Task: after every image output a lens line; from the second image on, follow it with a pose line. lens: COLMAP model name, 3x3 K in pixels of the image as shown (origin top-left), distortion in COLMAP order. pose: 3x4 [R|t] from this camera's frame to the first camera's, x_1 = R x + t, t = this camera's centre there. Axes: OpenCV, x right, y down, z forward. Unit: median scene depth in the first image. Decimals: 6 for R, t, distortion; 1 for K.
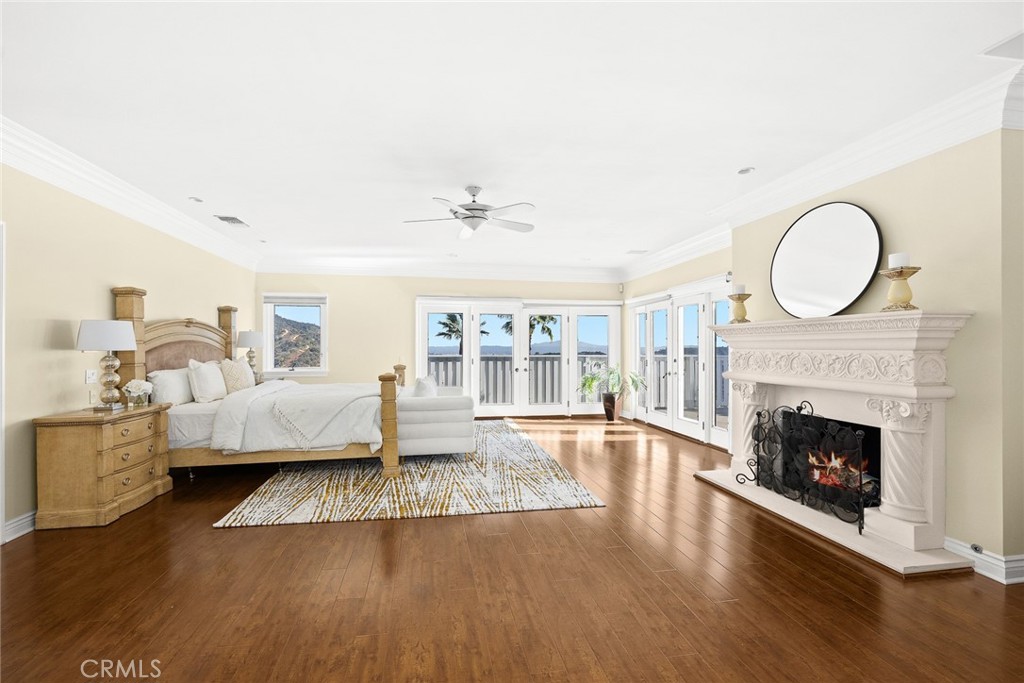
lens RADIAL K [[408.8, 0, 512.5], [0, 408.8, 343.2], [0, 0, 1]] dist [-0.000703, 0.000204]
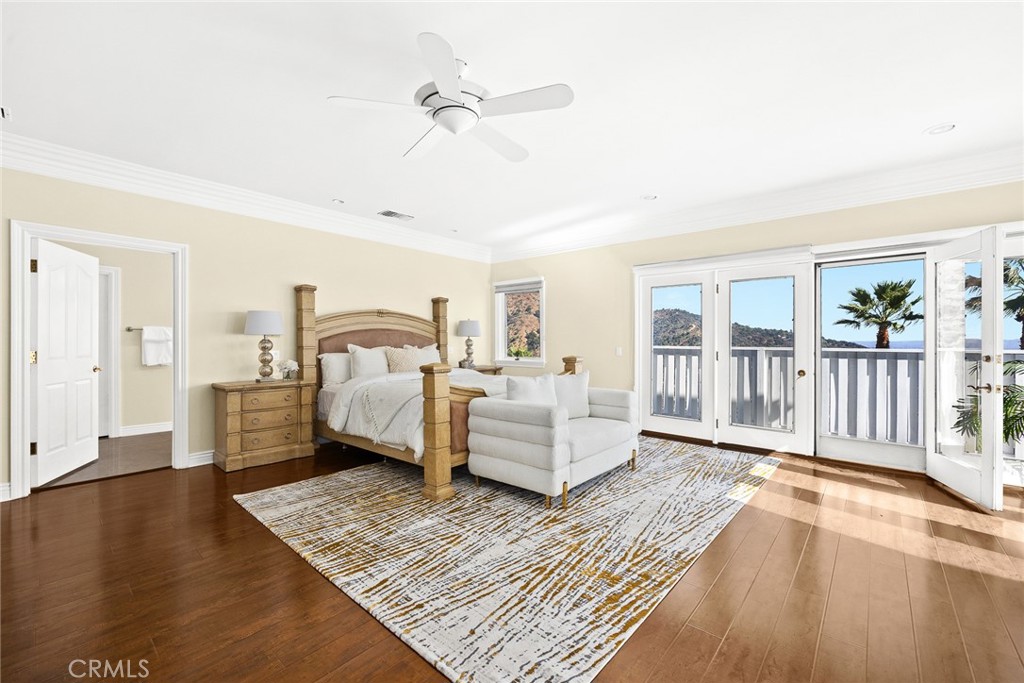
lens RADIAL K [[427.0, 0, 512.0], [0, 427.0, 341.5], [0, 0, 1]] dist [-0.002159, -0.000082]
pose [[0.629259, 0.001045, -0.777195, 0.422435], [0.007129, 0.999949, 0.007116, 0.027119], [0.777163, -0.010019, 0.629220, 0.617276]]
